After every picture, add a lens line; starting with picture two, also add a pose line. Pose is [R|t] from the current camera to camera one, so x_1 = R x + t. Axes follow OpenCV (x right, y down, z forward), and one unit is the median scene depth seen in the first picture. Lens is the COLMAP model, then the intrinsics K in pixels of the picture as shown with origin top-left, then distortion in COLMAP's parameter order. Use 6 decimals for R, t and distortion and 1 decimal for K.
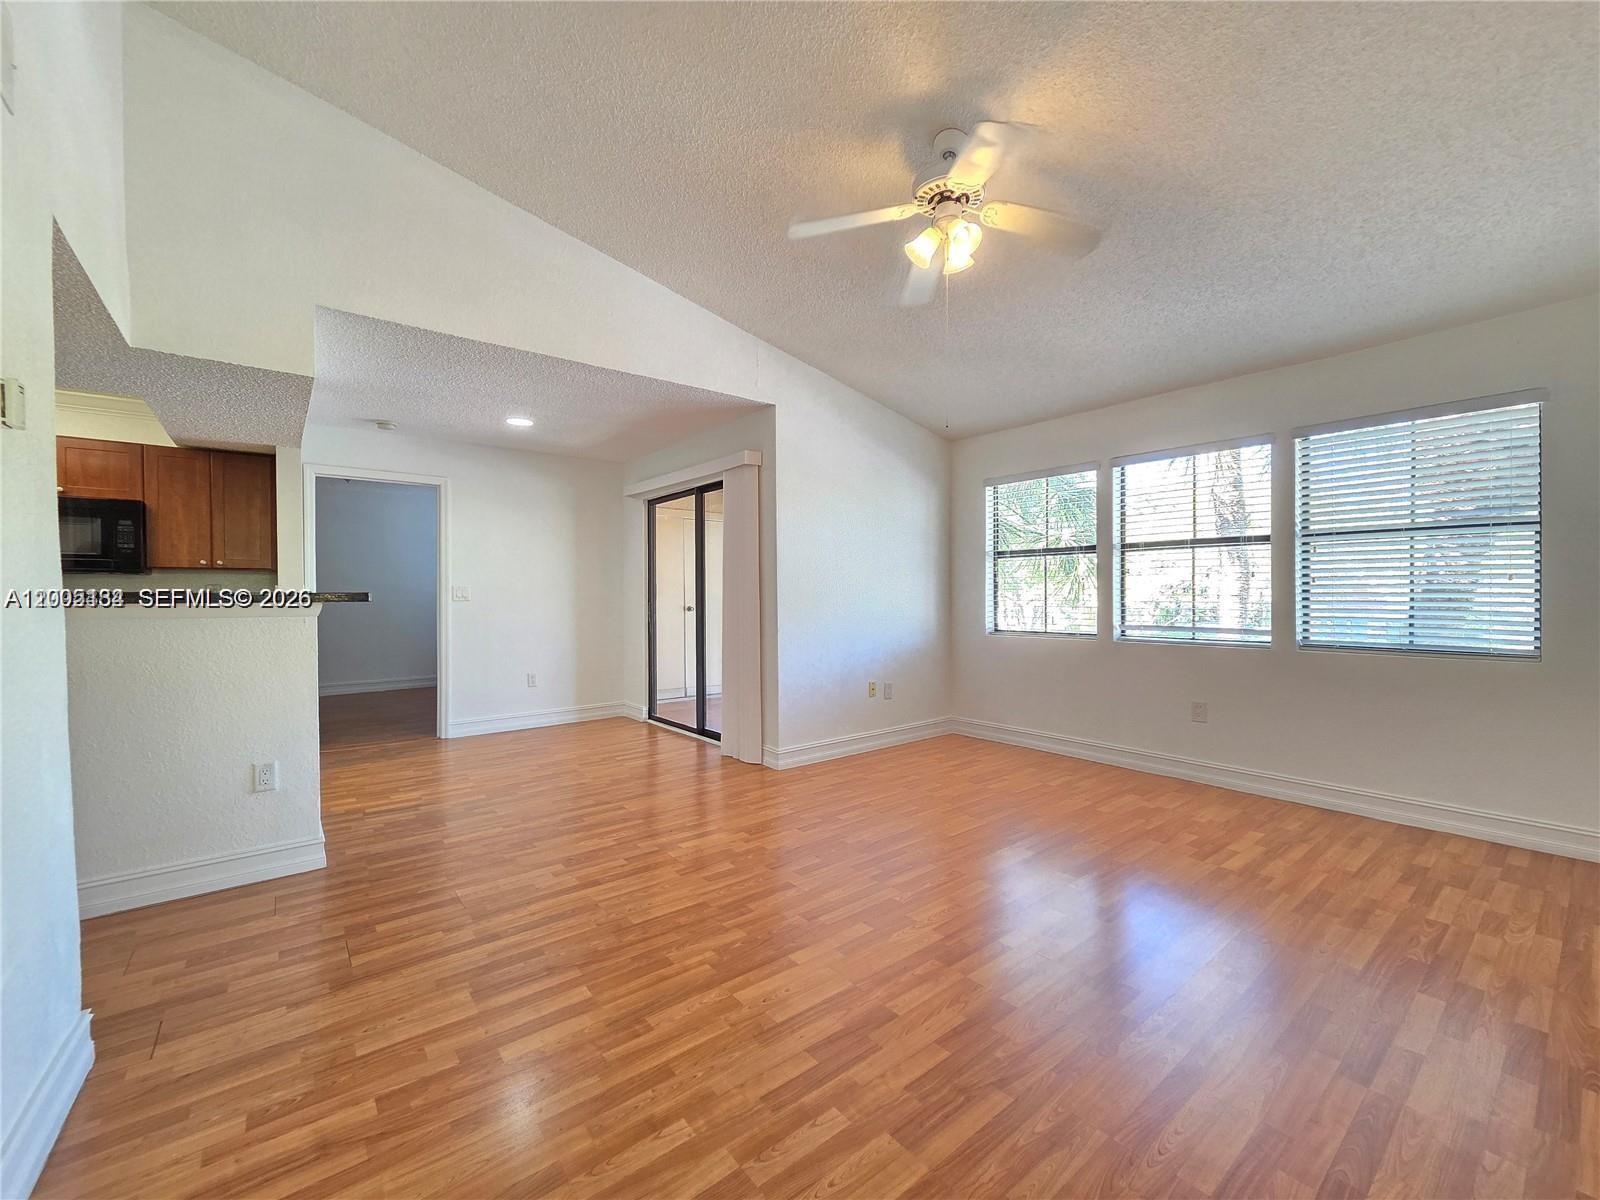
lens RADIAL K [[653.2, 0, 799.4], [0, 653.2, 602.2], [0, 0, 1]] dist [0.002420, -0.000337]
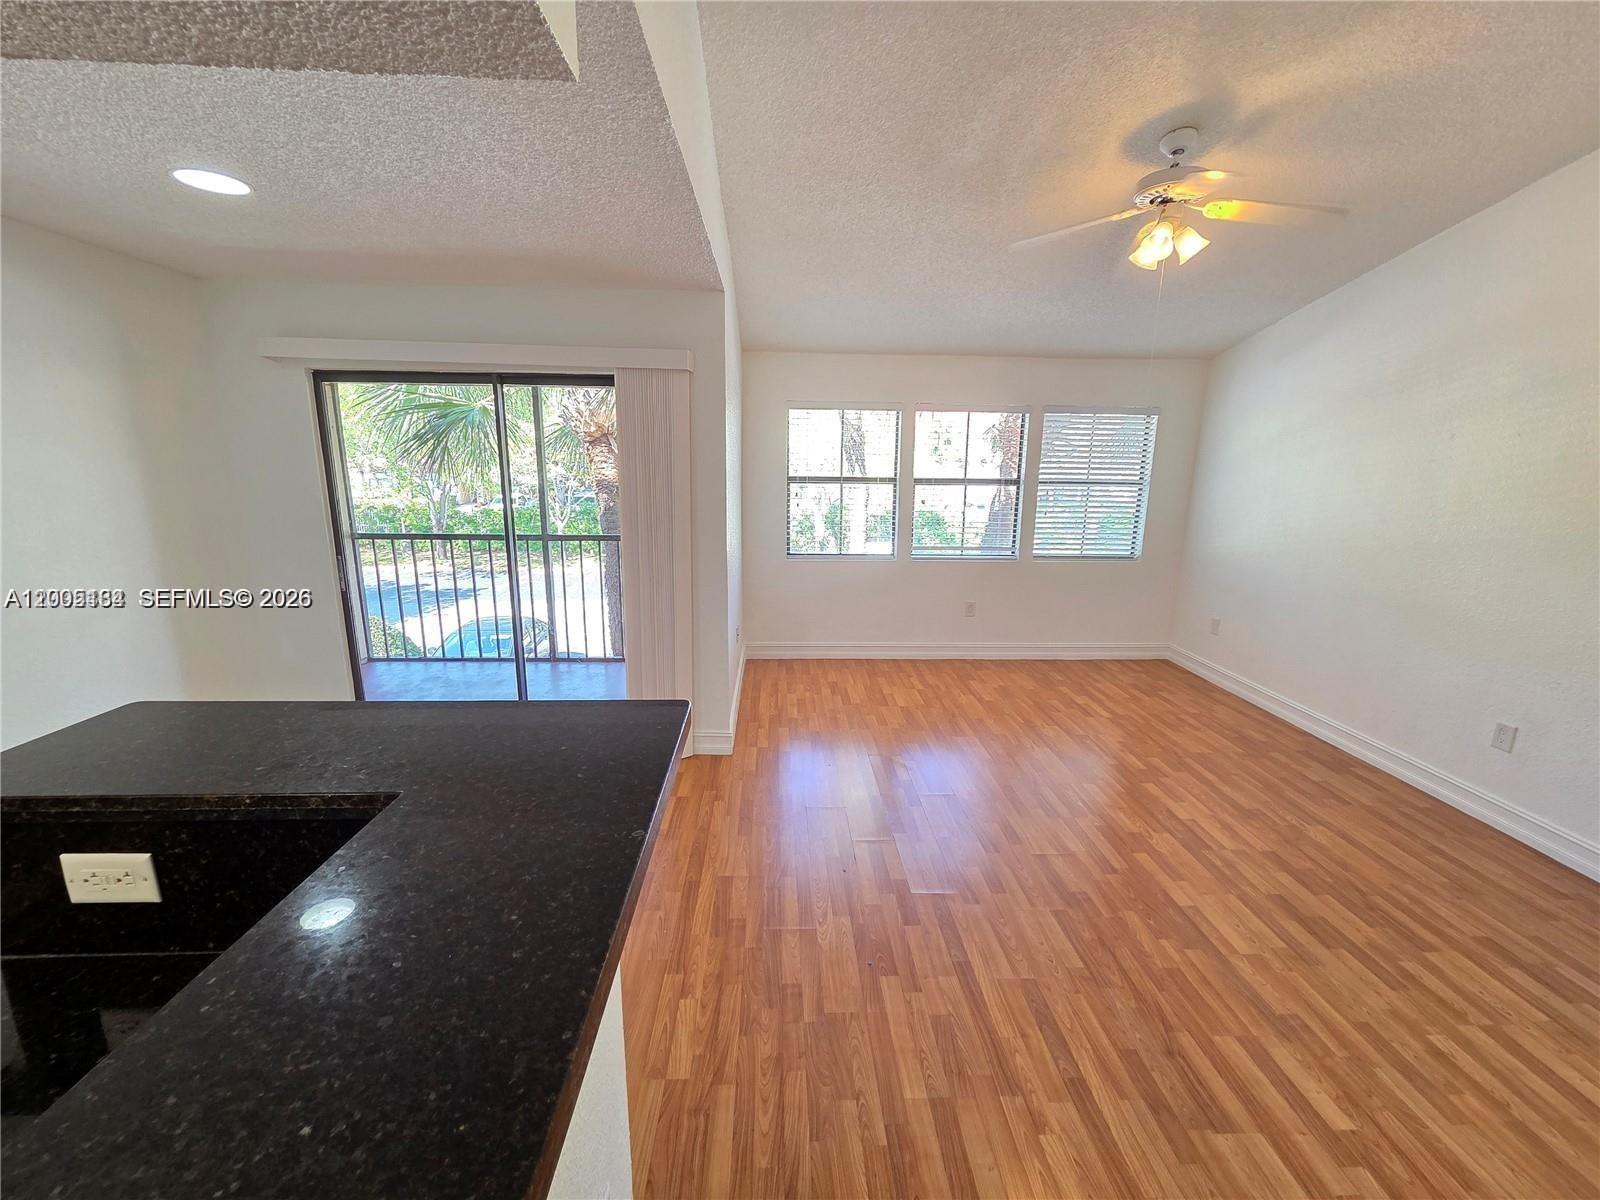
lens RADIAL K [[653.2, 0, 800.3], [0, 653.2, 601.9], [0, 0, 1]] dist [0.002420, -0.000337]
pose [[0.596612, -0.158458, 0.786731, -1.024696], [-0.004451, 0.979645, 0.200689, -0.181745], [-0.802518, -0.123235, 0.583763, 0.756309]]
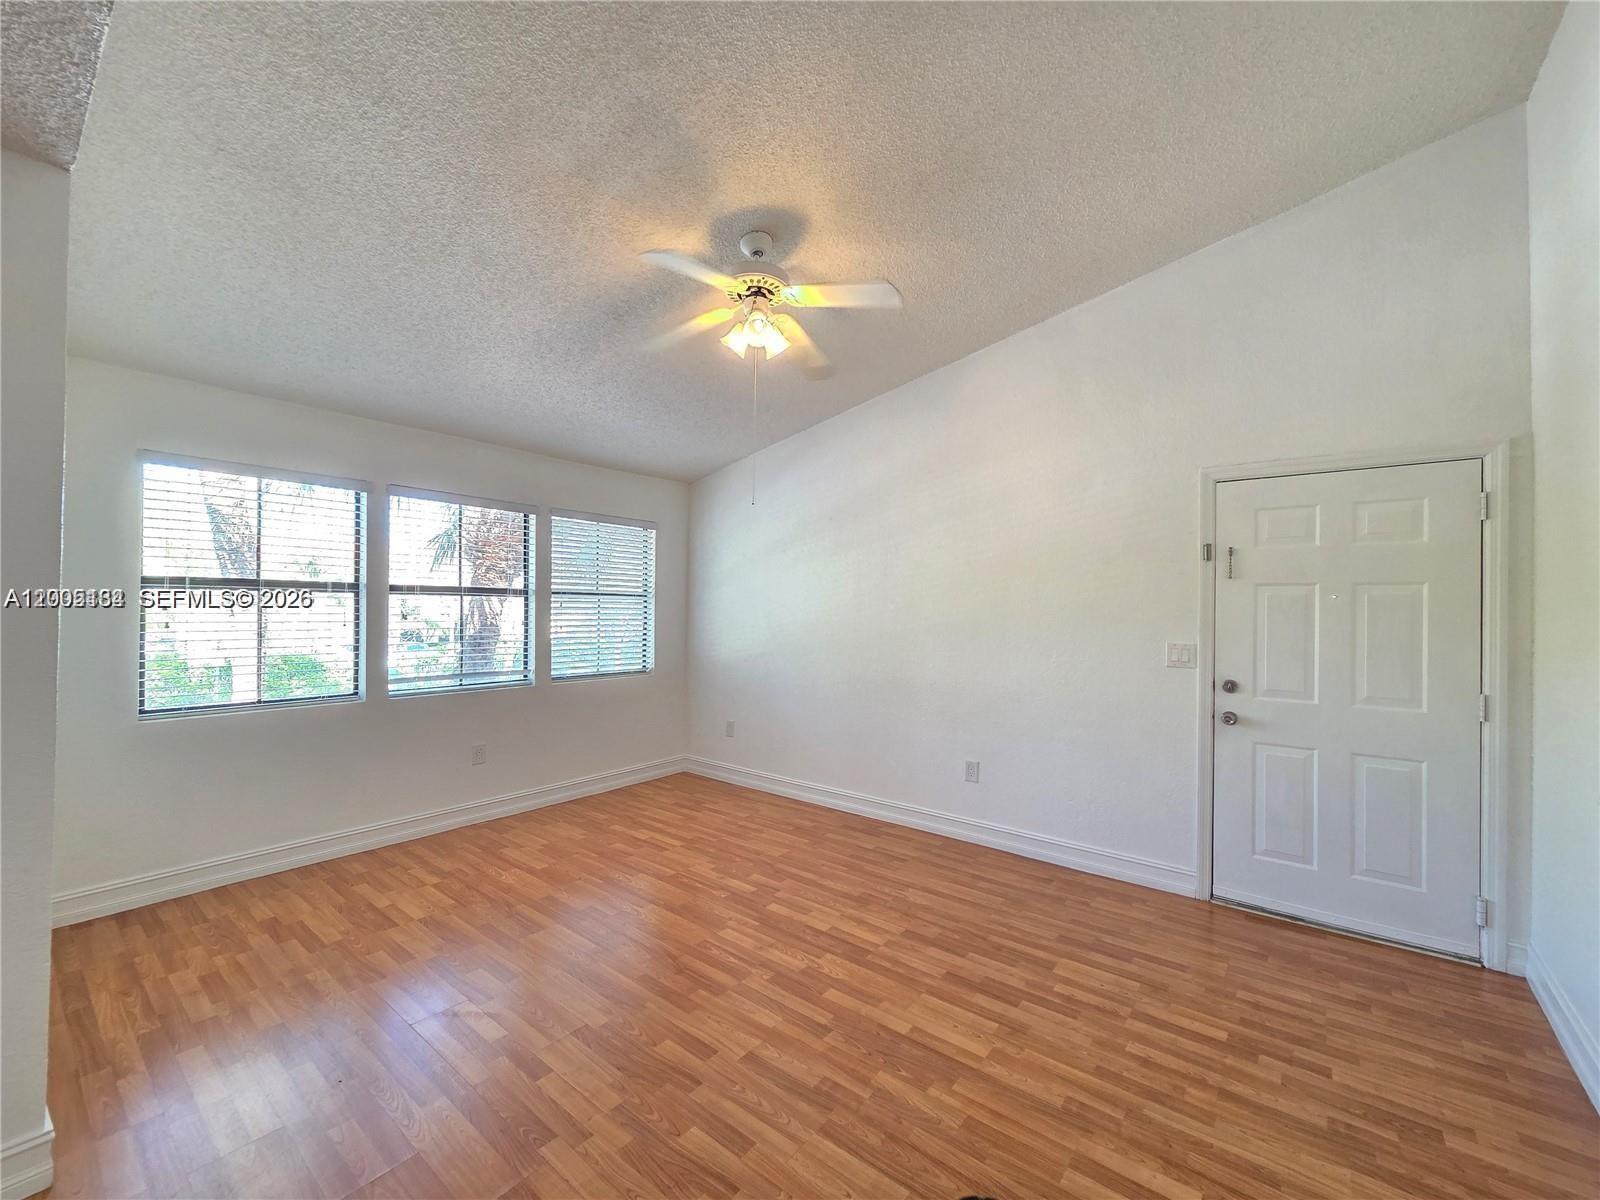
lens RADIAL K [[653.2, 0, 799.8], [0, 653.2, 602.6], [0, 0, 1]] dist [0.002420, -0.000337]
pose [[-0.223055, 0.009051, 0.974764, -0.796342], [0.001944, 0.999959, -0.008840, -0.097997], [-0.974804, -0.000077, -0.223063, 1.128138]]
